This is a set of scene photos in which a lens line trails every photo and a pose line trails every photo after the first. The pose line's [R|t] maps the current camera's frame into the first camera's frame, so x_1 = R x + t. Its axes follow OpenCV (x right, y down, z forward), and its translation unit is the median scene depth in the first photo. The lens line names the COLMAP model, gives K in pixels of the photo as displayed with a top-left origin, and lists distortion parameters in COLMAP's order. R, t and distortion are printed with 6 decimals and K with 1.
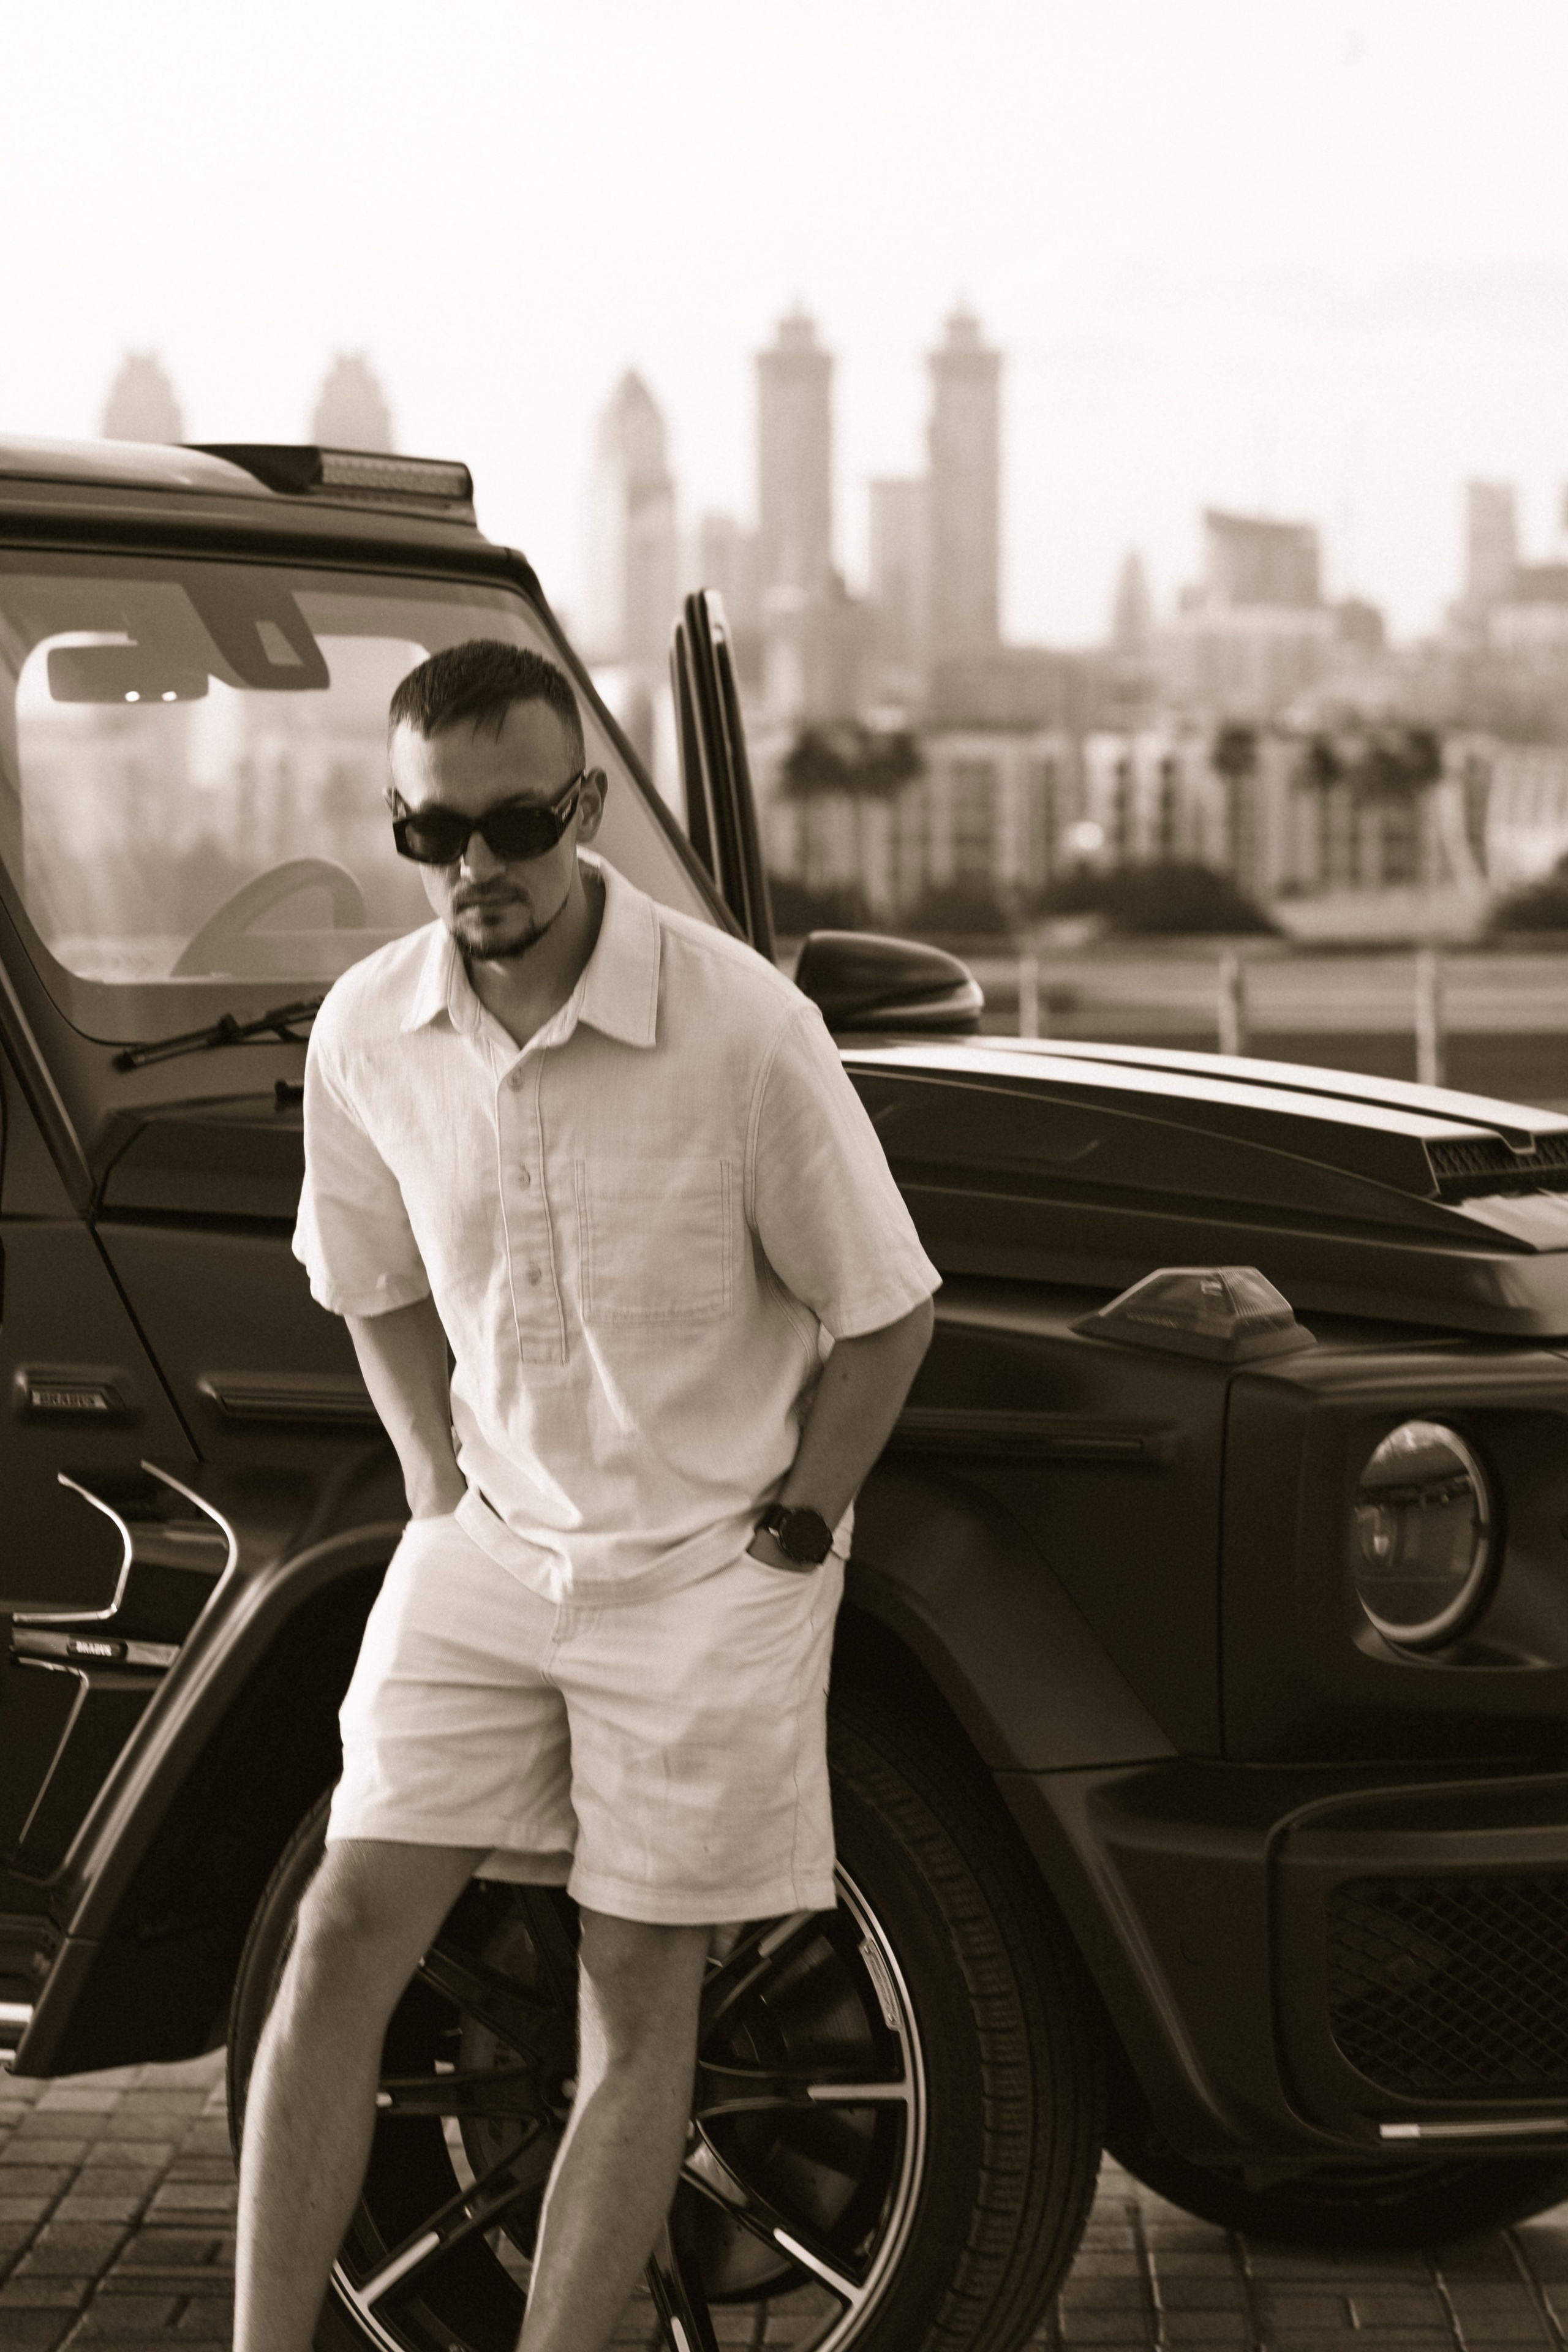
lens RADIAL K [[10415.1, 0, 913.3], [0, 10415.1, 1258.6], [0, 0, 1]] dist [0.205995, 3.867920]
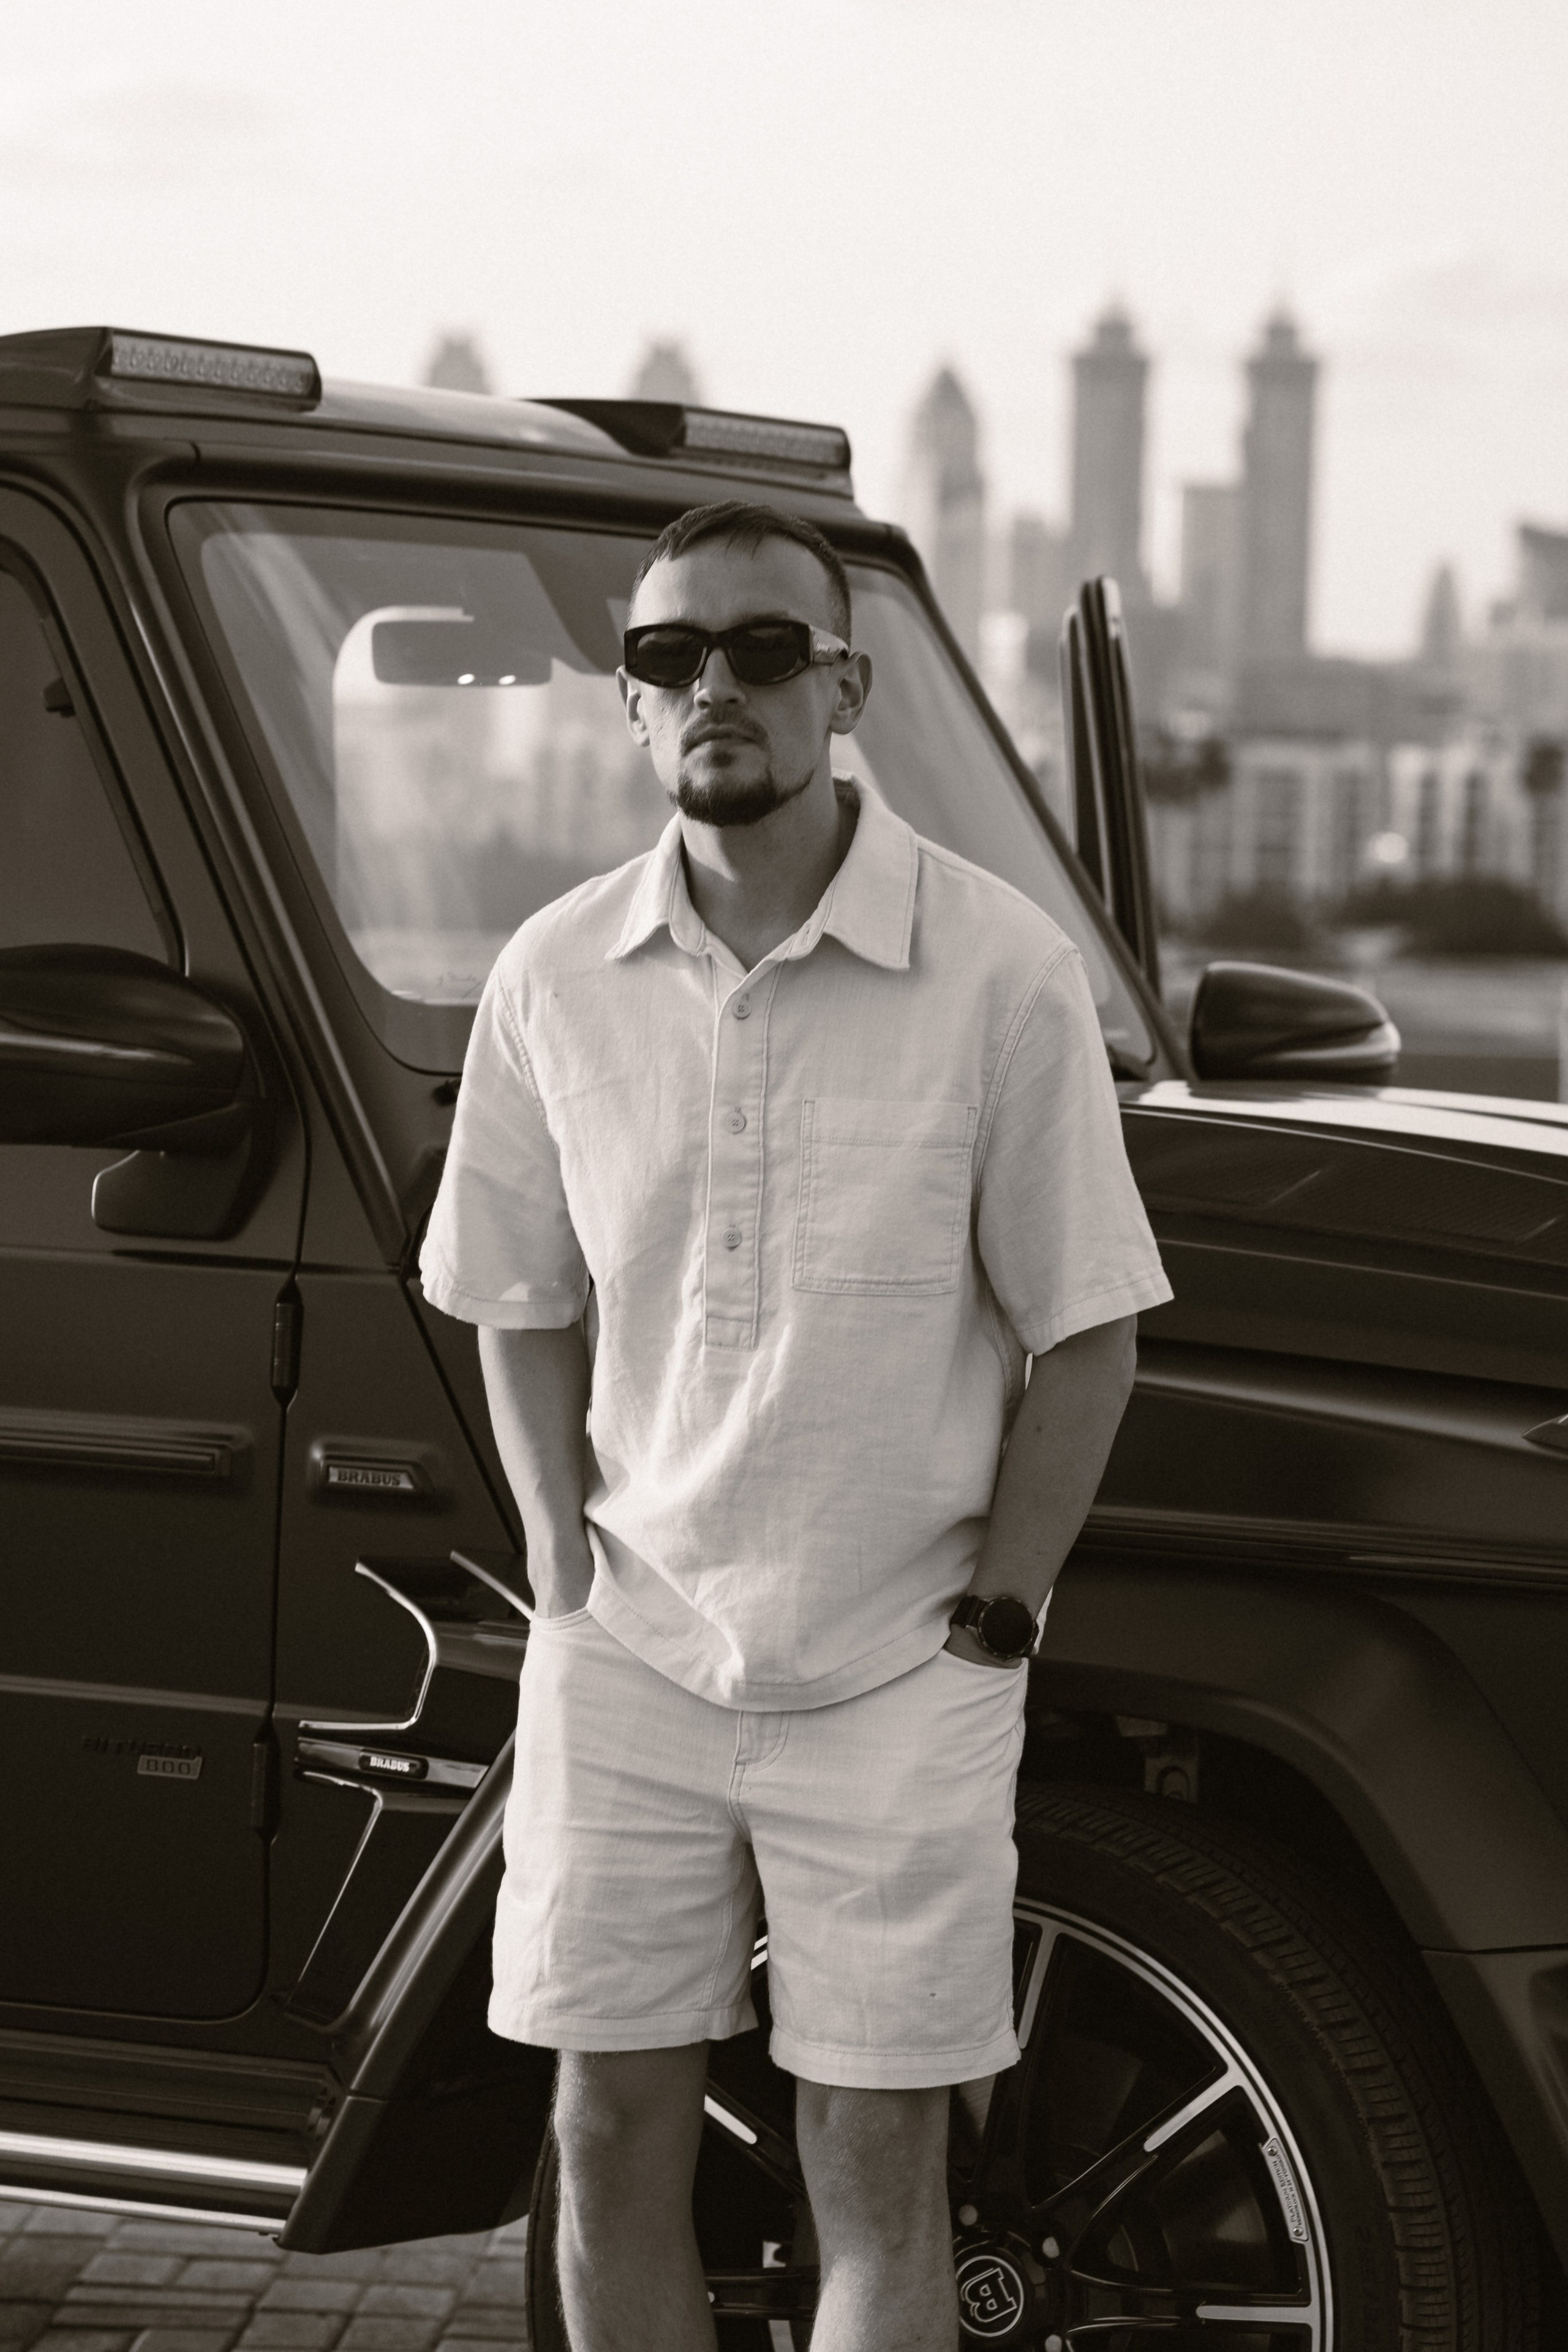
lens RADIAL K [[10491.6, 0, 784.0], [0, 10491.6, 1176.0], [0, 0, 1]] dist [0.116530, 3.679936]
pose [[0.998715, 0.031547, -0.039671, -0.012006], [-0.031871, 0.999463, -0.007568, -0.006250], [0.039411, 0.008823, 0.999184, 0.119359]]
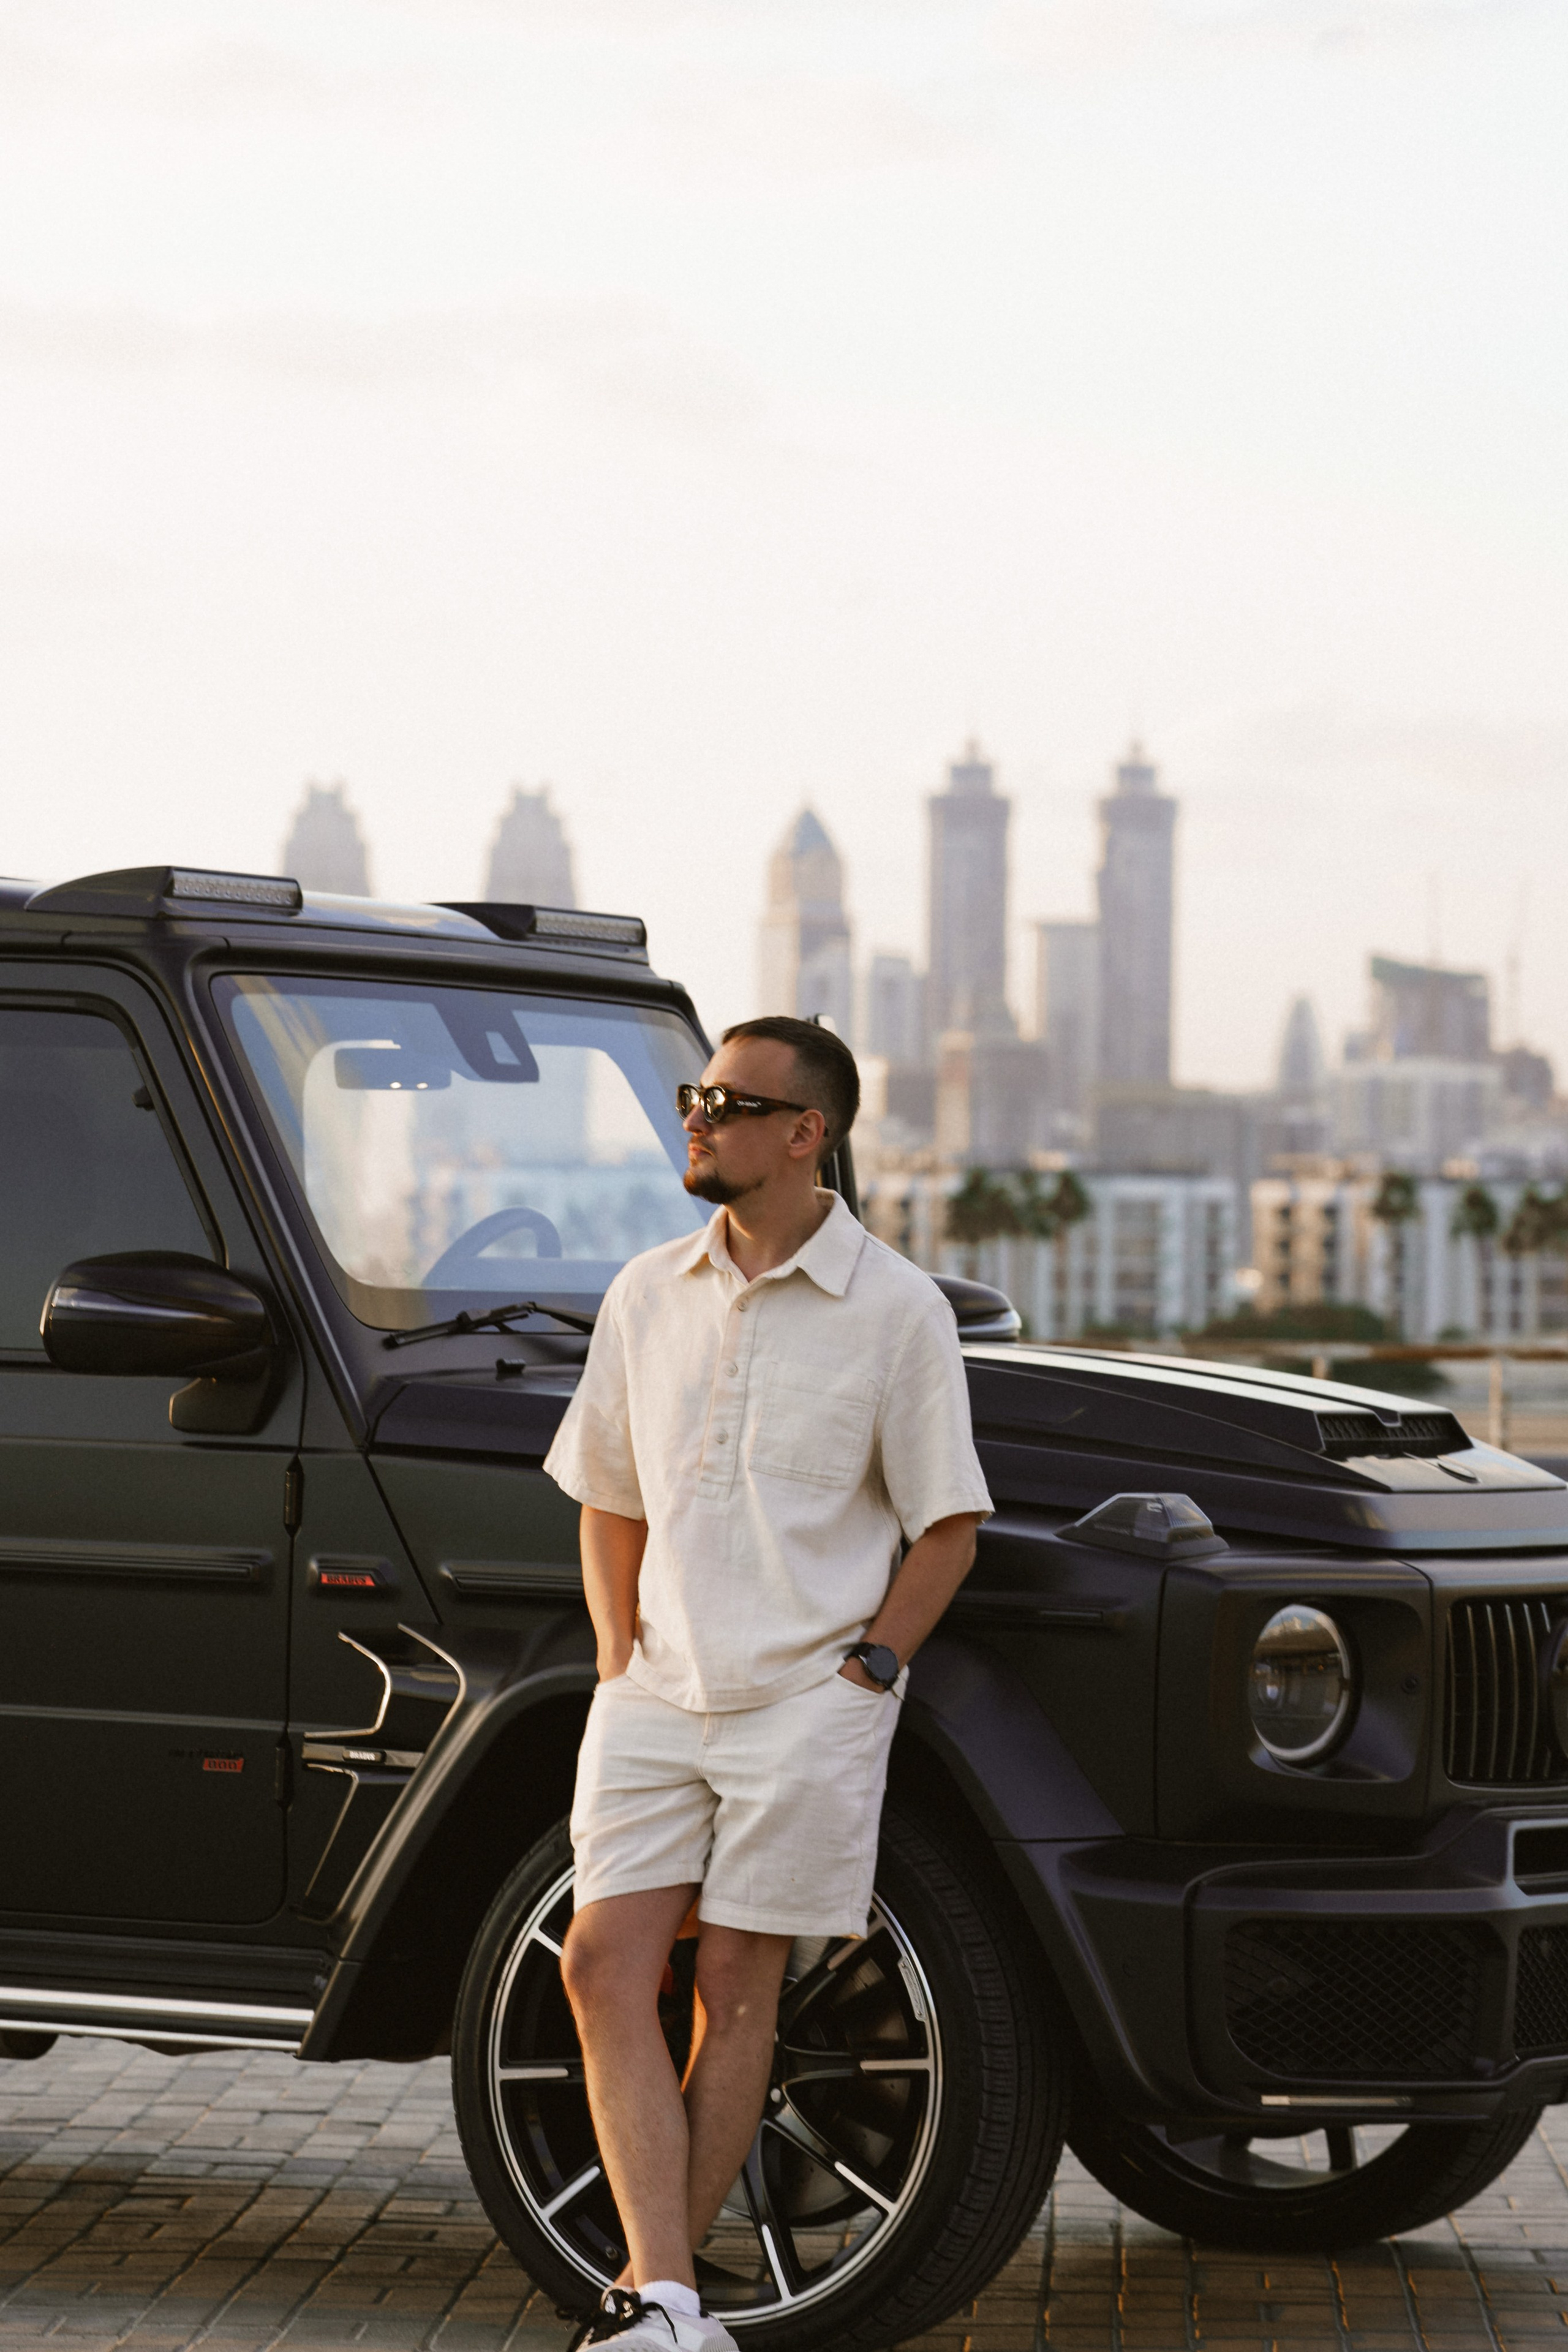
lens RADIAL K [[10415.1, 0, 913.3], [0, 10415.1, 1258.6], [0, 0, 1]] dist [0.205995, 3.867920]
pose [[0.999750, 0.015388, -0.016191, 0.017556], [-0.016059, 0.998982, -0.042147, 0.028219], [0.015526, 0.042396, 0.998980, -0.406108]]
